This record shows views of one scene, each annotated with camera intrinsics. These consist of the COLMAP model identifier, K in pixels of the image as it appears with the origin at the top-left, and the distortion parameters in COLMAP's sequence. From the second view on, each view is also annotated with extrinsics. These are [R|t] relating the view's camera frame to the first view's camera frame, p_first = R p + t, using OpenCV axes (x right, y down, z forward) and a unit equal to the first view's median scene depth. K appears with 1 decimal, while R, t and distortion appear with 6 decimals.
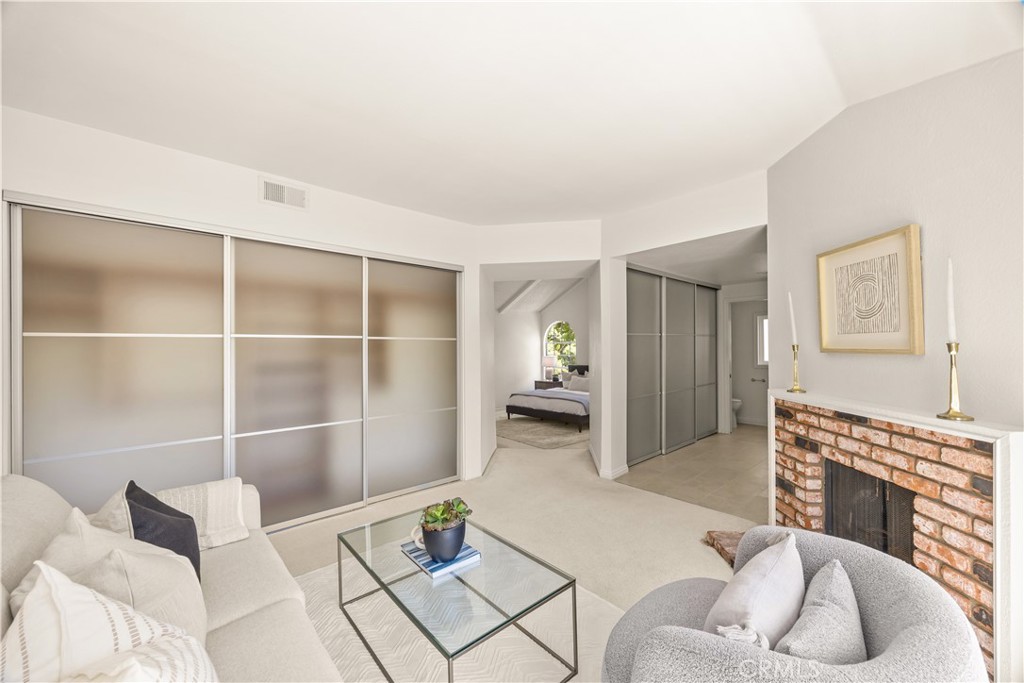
lens RADIAL K [[389.6, 0, 514.4], [0, 389.6, 346.4], [0, 0, 1]] dist [0.001379, 0.000113]
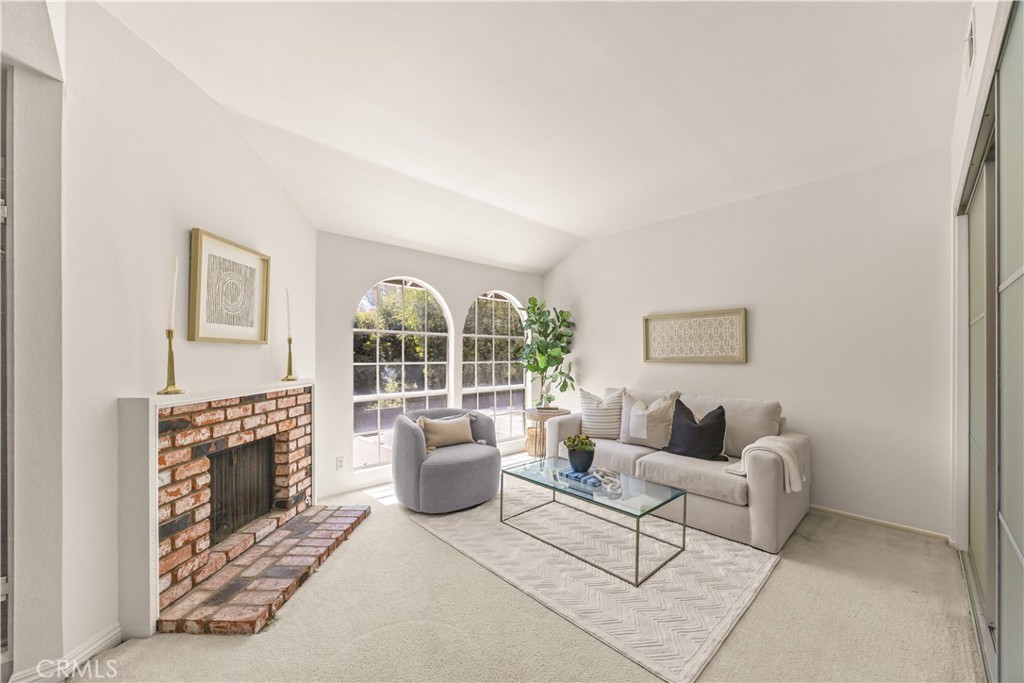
lens RADIAL K [[392.2, 0, 511.3], [0, 392.2, 355.3], [0, 0, 1]] dist [0.002197, 0.000210]
pose [[-0.999500, 0.002516, -0.031532, 0.122715], [0.002662, 0.999986, -0.004580, 0.059649], [0.031520, -0.004662, -0.999492, 2.087921]]
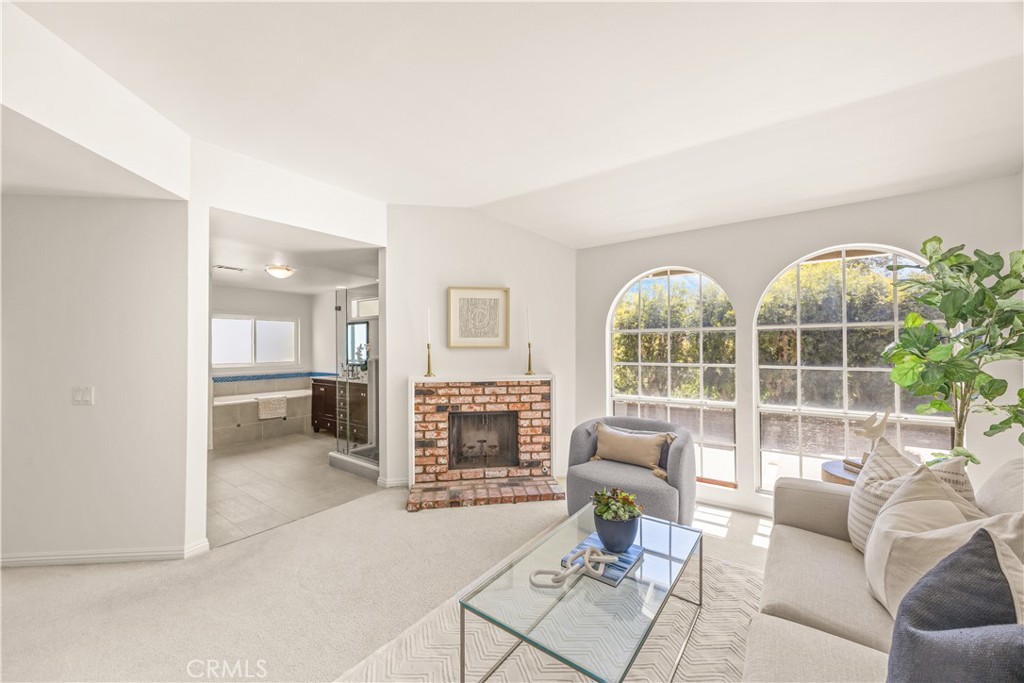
lens RADIAL K [[389.6, 0, 514.4], [0, 389.6, 346.4], [0, 0, 1]] dist [0.001379, 0.000113]
pose [[-0.209174, 0.008028, 0.977845, -0.891615], [0.001413, 0.999968, -0.007907, 0.022325], [-0.977877, -0.000272, -0.209179, 1.177395]]
